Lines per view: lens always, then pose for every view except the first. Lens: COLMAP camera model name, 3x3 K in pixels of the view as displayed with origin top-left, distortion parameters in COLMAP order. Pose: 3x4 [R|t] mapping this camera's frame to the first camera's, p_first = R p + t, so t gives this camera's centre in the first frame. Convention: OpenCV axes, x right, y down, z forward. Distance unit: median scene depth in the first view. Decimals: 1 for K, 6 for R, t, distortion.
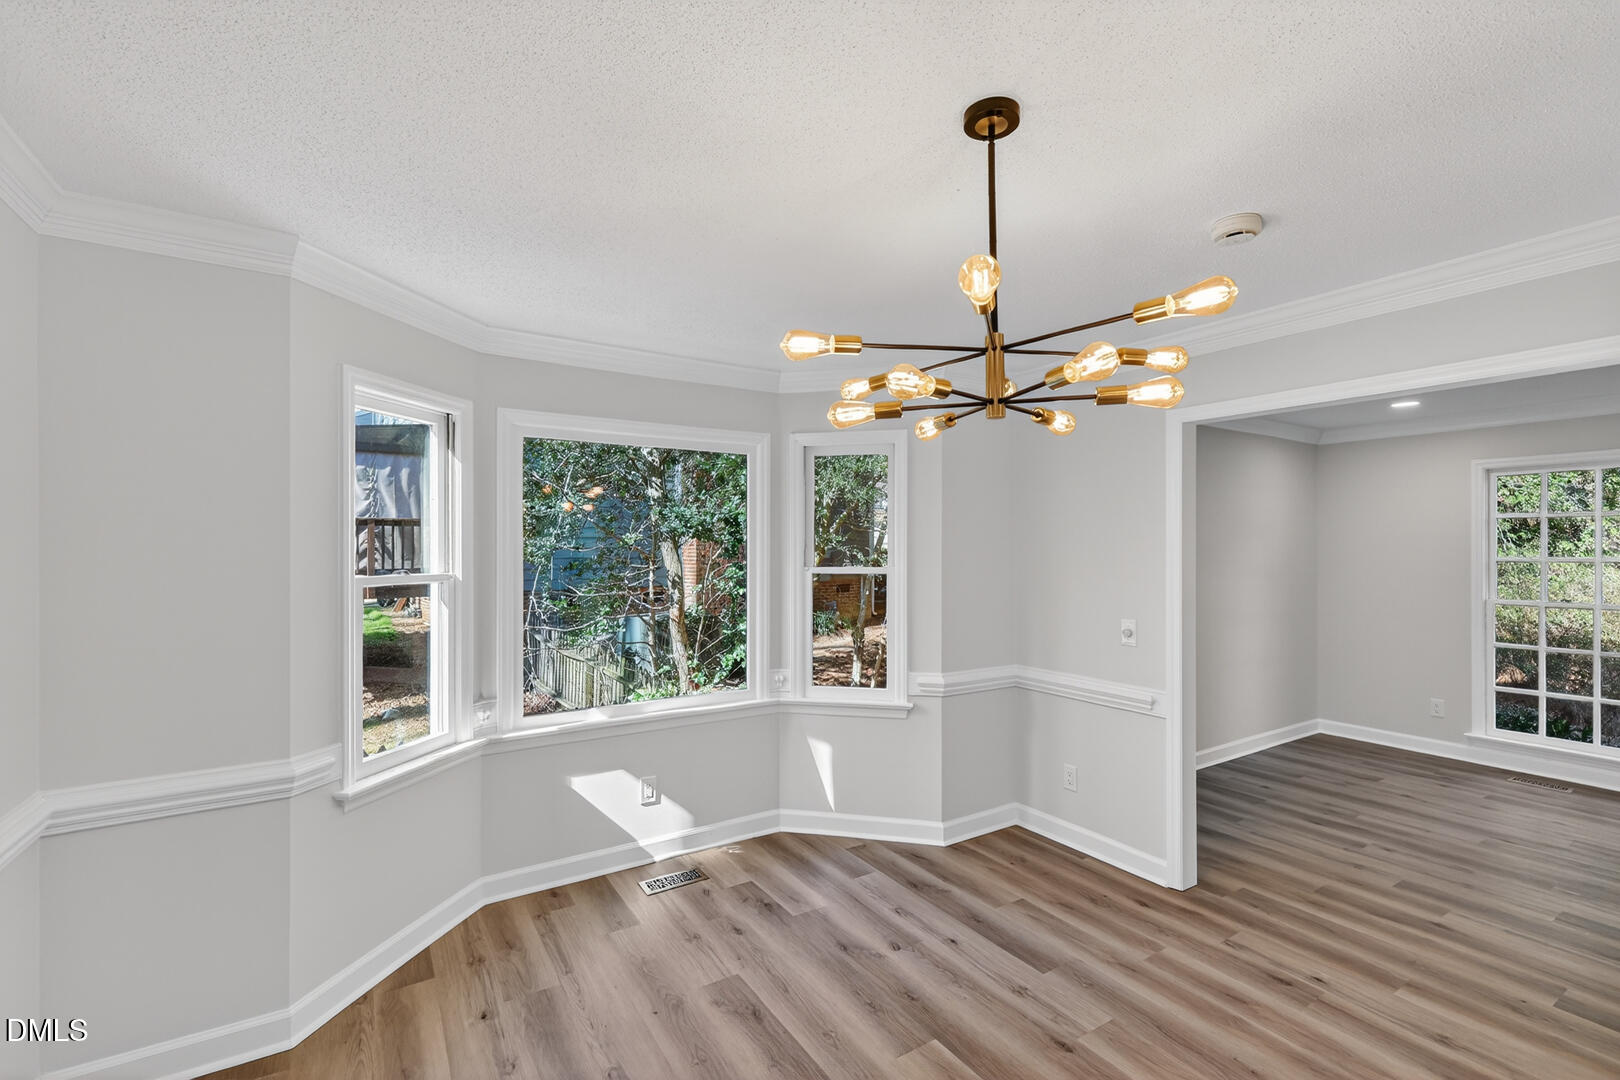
lens RADIAL K [[711.0, 0, 808.4], [0, 711.0, 546.2], [0, 0, 1]] dist [0.010485, -0.000499]
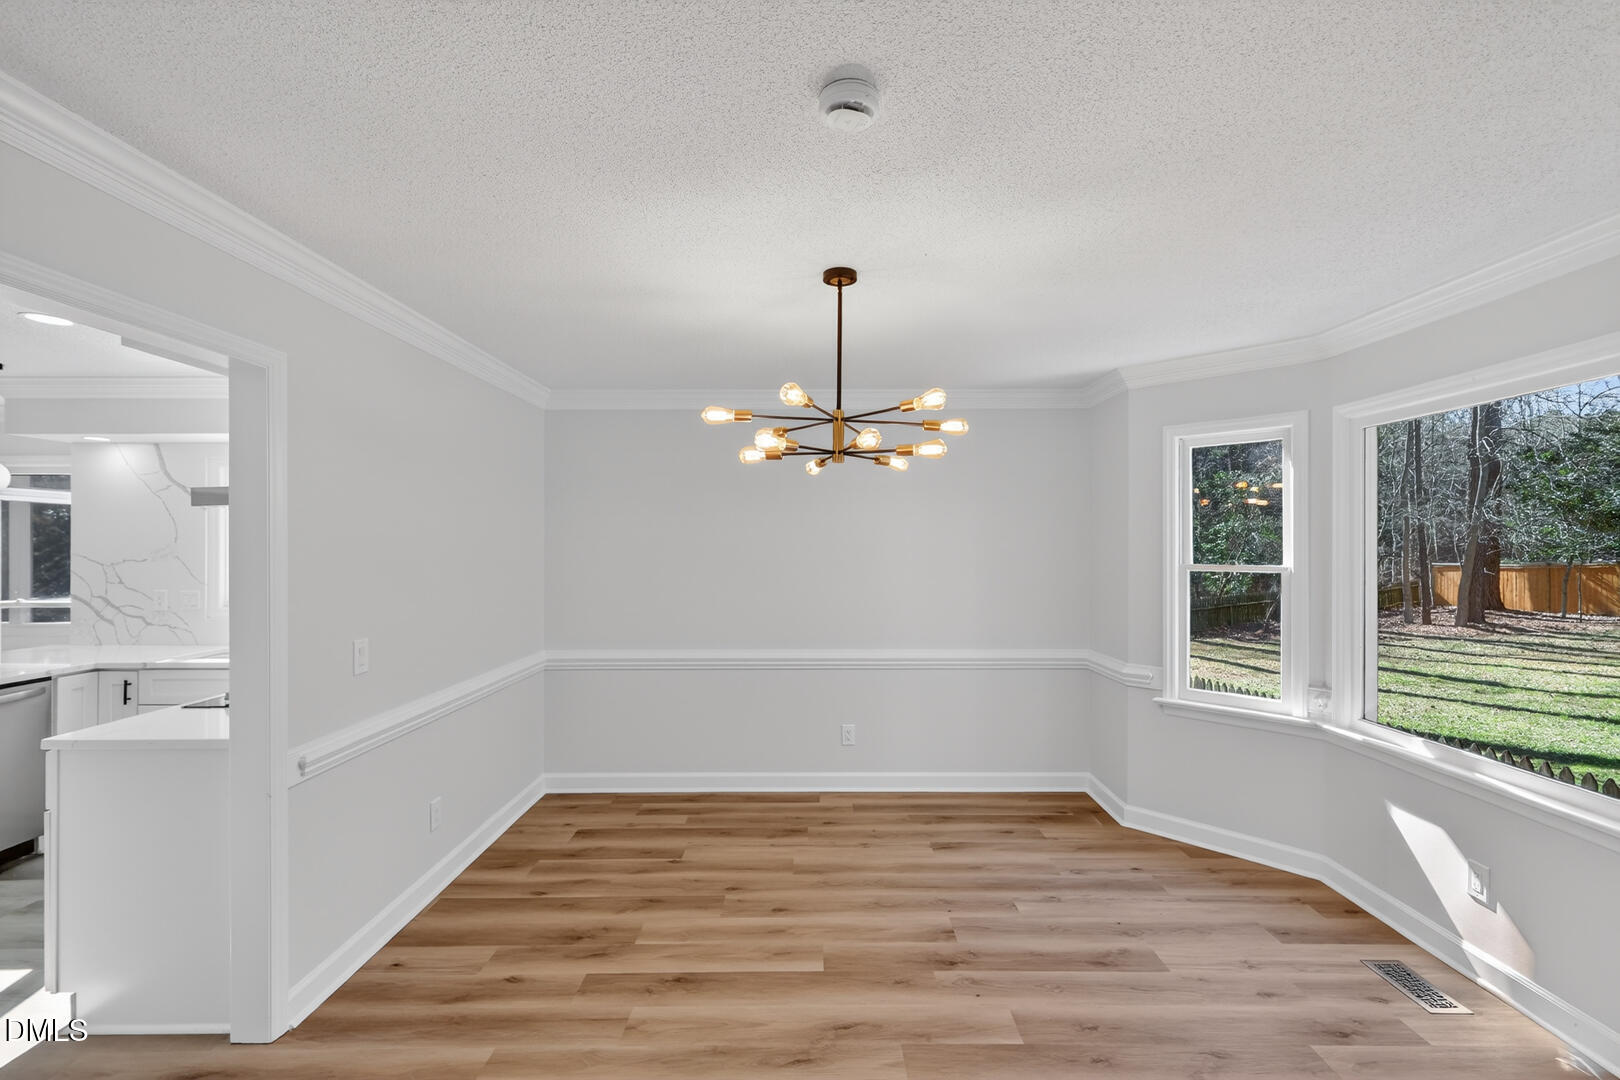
lens RADIAL K [[711.0, 0, 813.2], [0, 711.0, 541.5], [0, 0, 1]] dist [0.010485, -0.000499]
pose [[-0.521988, 0.004855, -0.852939, 0.937623], [0.001127, 0.999987, 0.005003, -0.007737], [0.852952, 0.001650, -0.521987, 1.014374]]
